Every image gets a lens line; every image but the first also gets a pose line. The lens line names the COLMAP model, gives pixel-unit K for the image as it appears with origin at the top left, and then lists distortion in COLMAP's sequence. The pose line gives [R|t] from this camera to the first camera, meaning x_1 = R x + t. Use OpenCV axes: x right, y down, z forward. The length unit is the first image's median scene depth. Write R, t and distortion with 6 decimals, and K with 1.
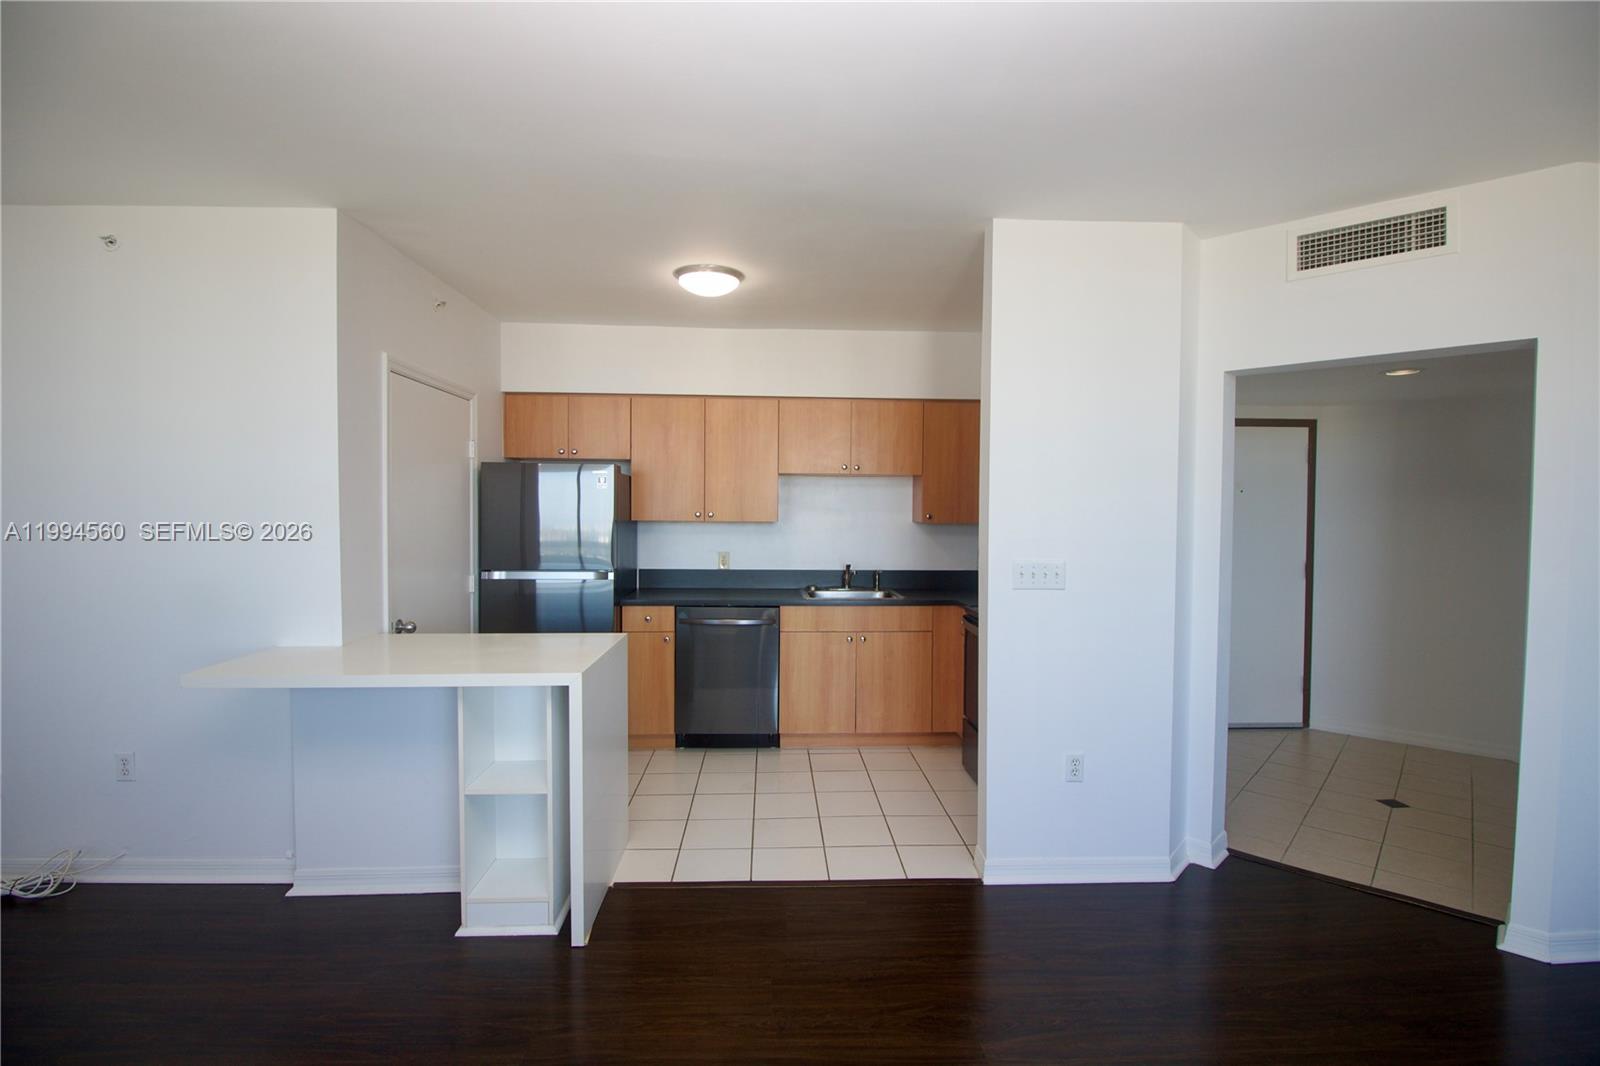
lens RADIAL K [[733.5, 0, 802.2], [0, 733.5, 528.0], [0, 0, 1]] dist [0.016412, -0.021967]
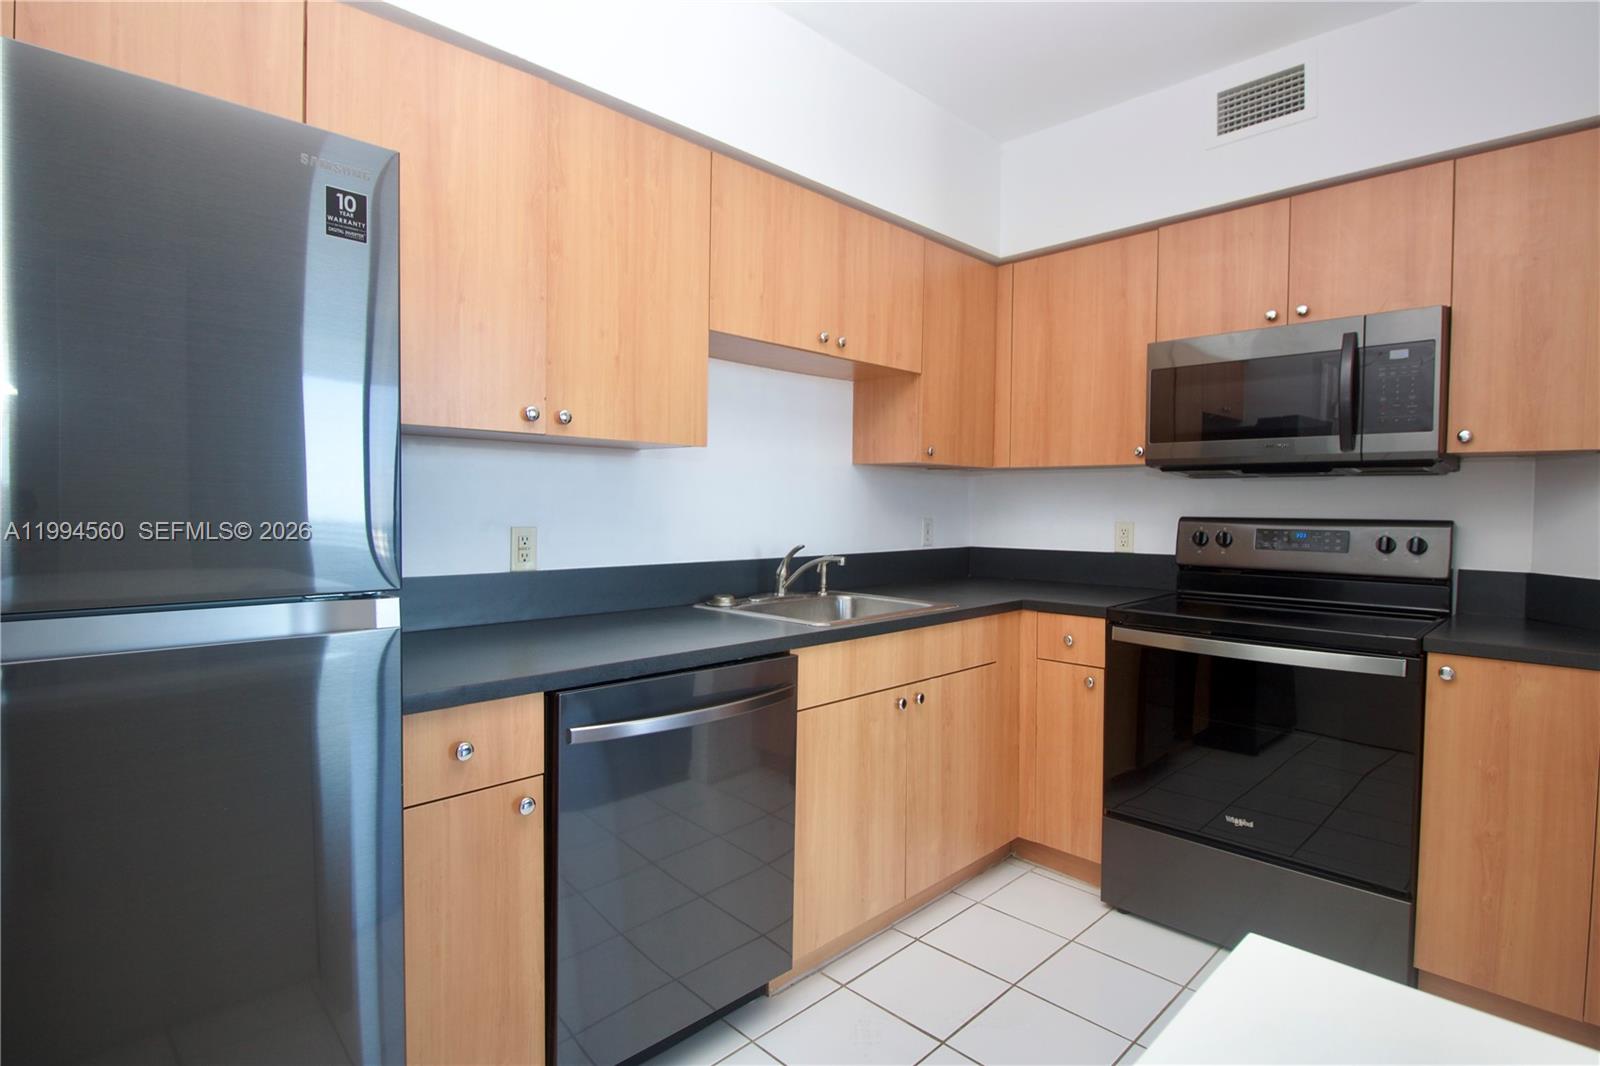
lens RADIAL K [[794.9, 0, 800.0], [0, 794.9, 533.0], [0, 0, 1]] dist [-0.000154, 0.000084]
pose [[0.735779, -0.021620, 0.676877, -0.320997], [0.009765, 0.999725, 0.021317, 0.032685], [-0.677151, -0.009075, 0.735788, 0.677698]]
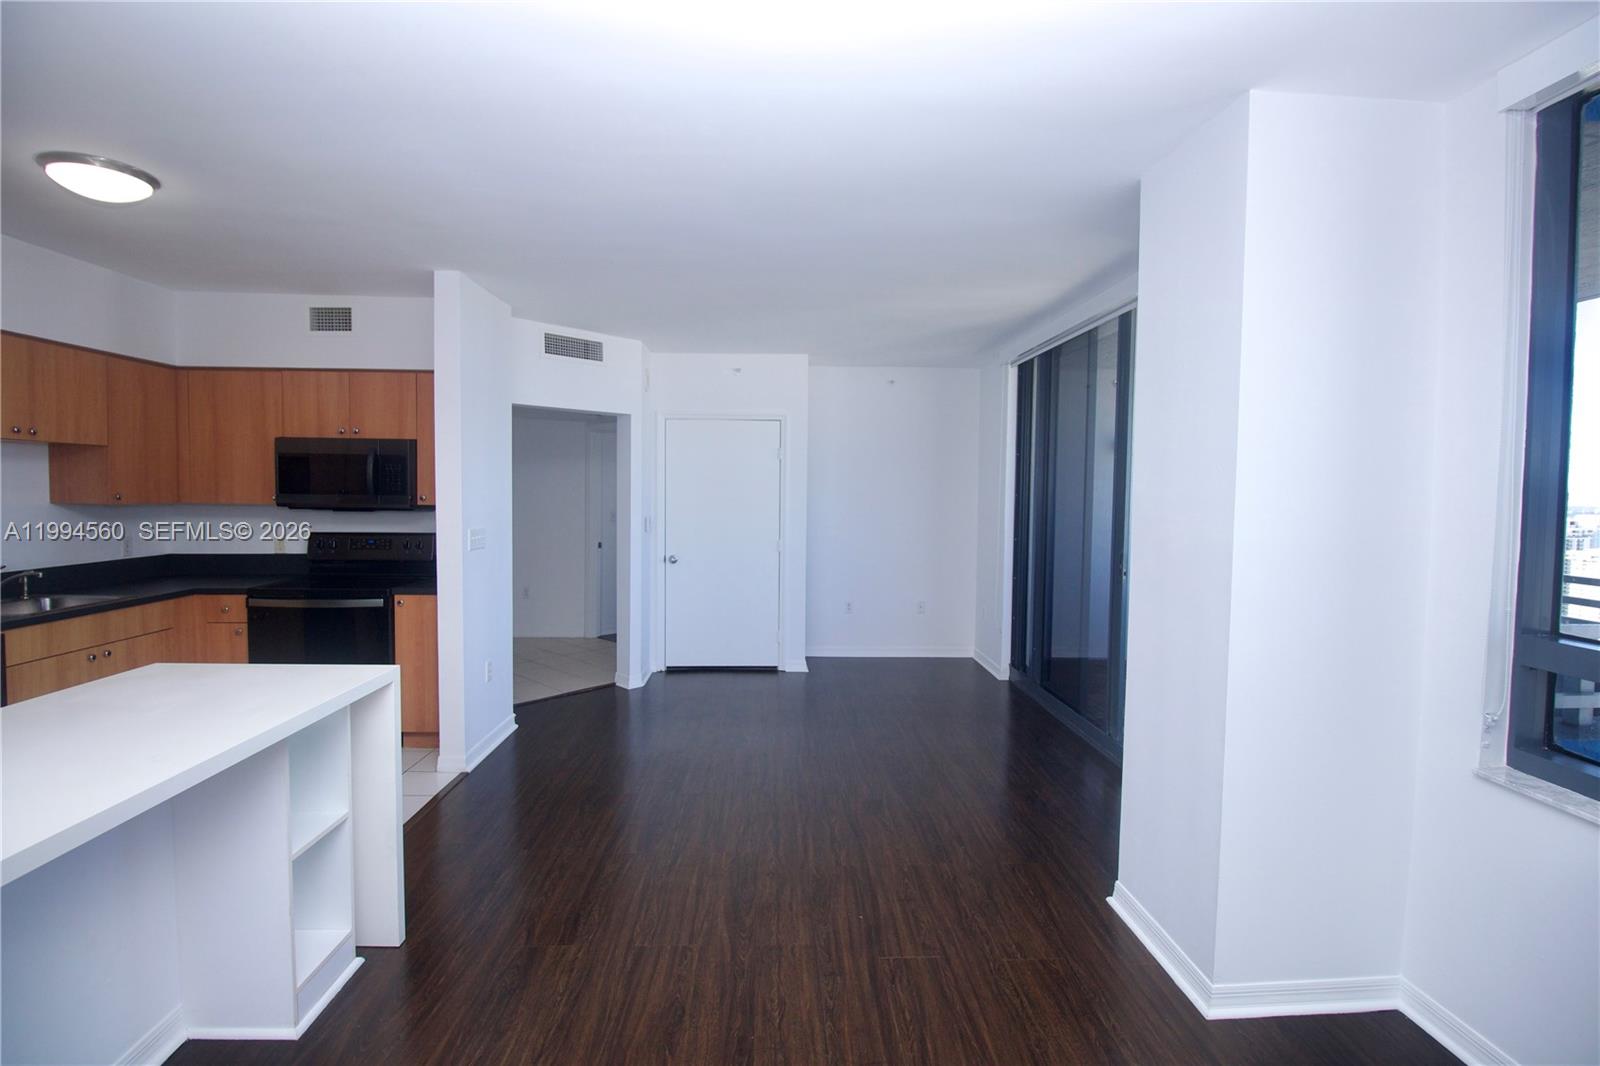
lens RADIAL K [[733.5, 0, 802.2], [0, 733.5, 528.0], [0, 0, 1]] dist [0.016412, -0.021967]
pose [[-0.007104, -0.055164, 0.998452, -0.695527], [0.012003, 0.998401, 0.055246, -0.017550], [-0.999903, 0.012377, -0.006431, 0.265042]]
